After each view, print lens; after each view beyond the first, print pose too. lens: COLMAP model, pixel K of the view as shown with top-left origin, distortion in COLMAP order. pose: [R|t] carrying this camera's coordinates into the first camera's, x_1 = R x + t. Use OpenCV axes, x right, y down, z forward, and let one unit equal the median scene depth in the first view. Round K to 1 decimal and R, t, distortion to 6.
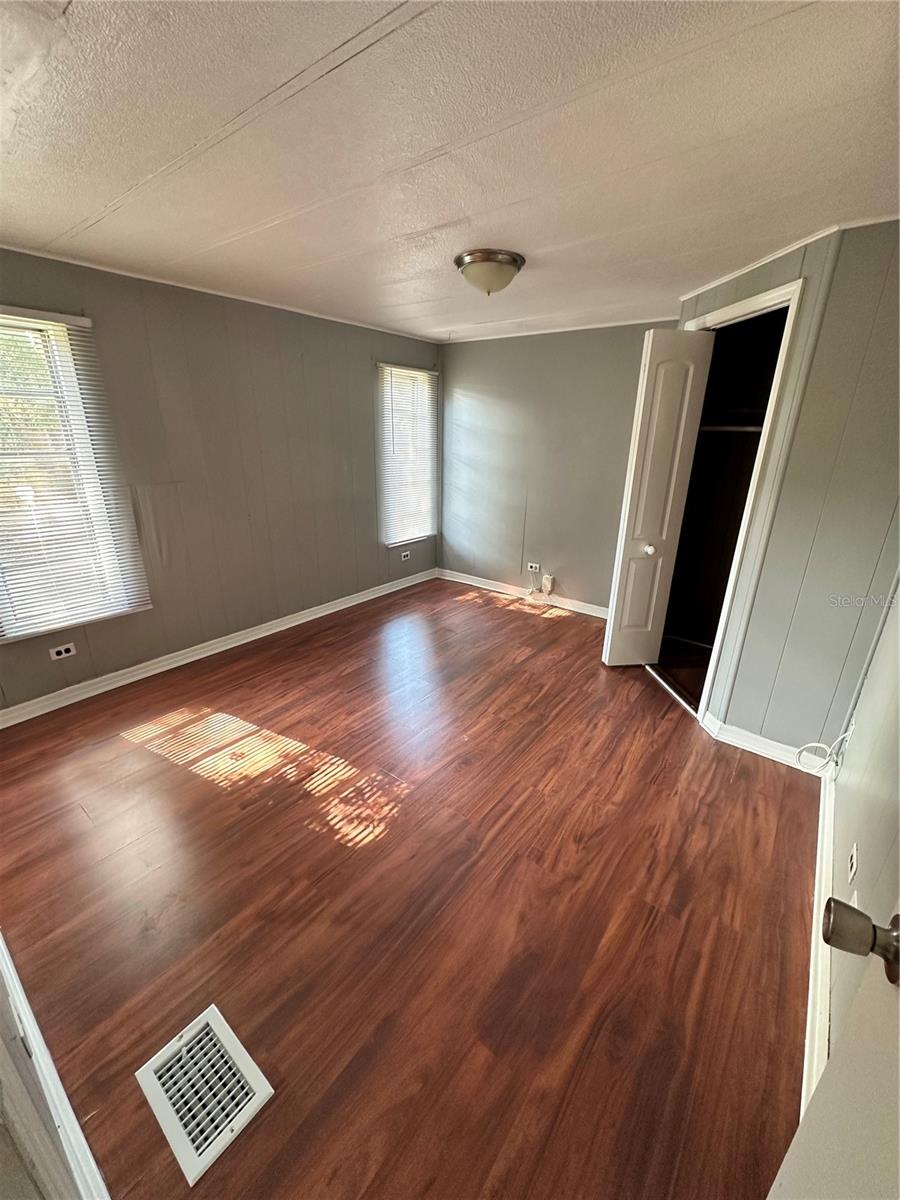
lens RADIAL K [[482.1, 0, 454.9], [0, 482.1, 601.1], [0, 0, 1]] dist [-0.002480, 0.000978]
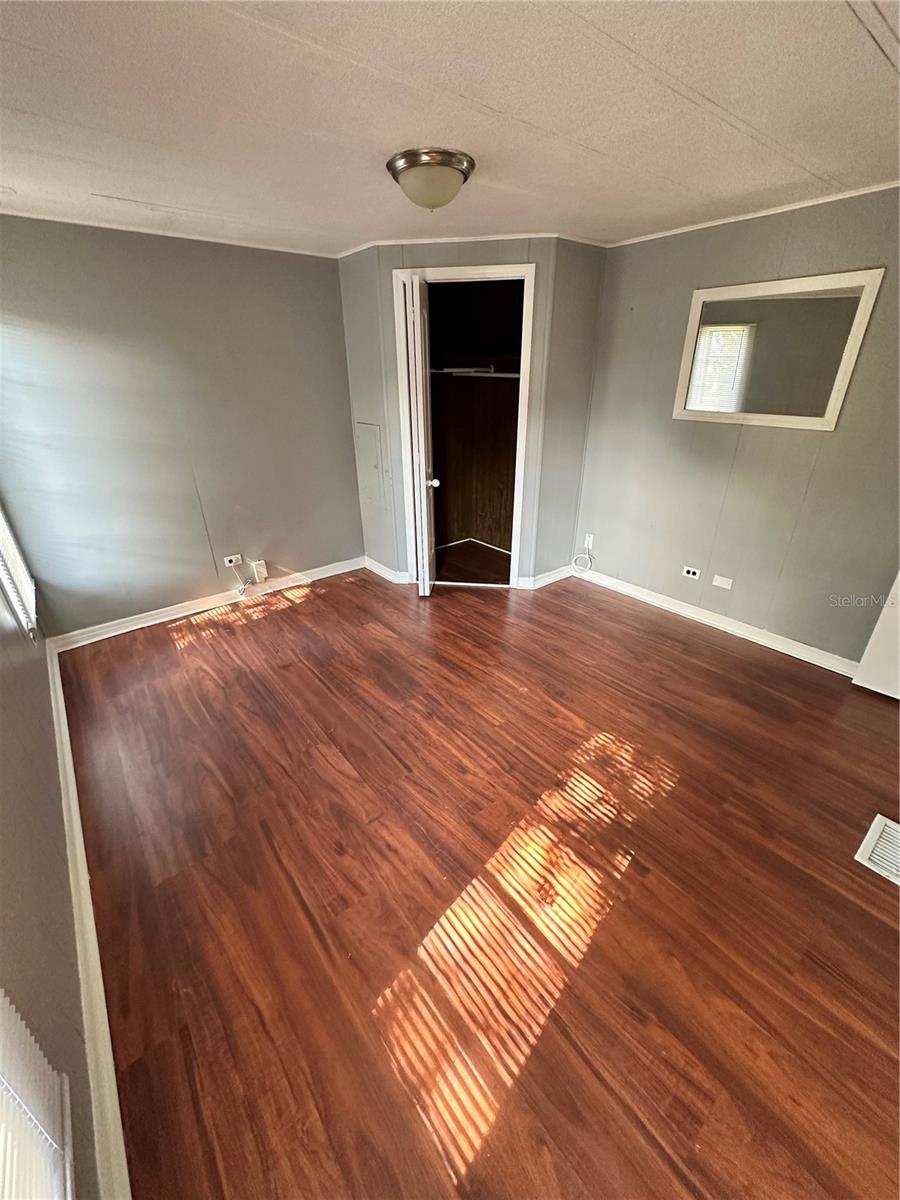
lens RADIAL K [[482.1, 0, 449.9], [0, 482.1, 601.4], [0, 0, 1]] dist [-0.002480, 0.000978]
pose [[0.216093, -0.443186, 0.869995, -0.674233], [0.339959, 0.869443, 0.358464, -0.247465], [-0.915277, 0.218301, 0.338545, 0.612342]]
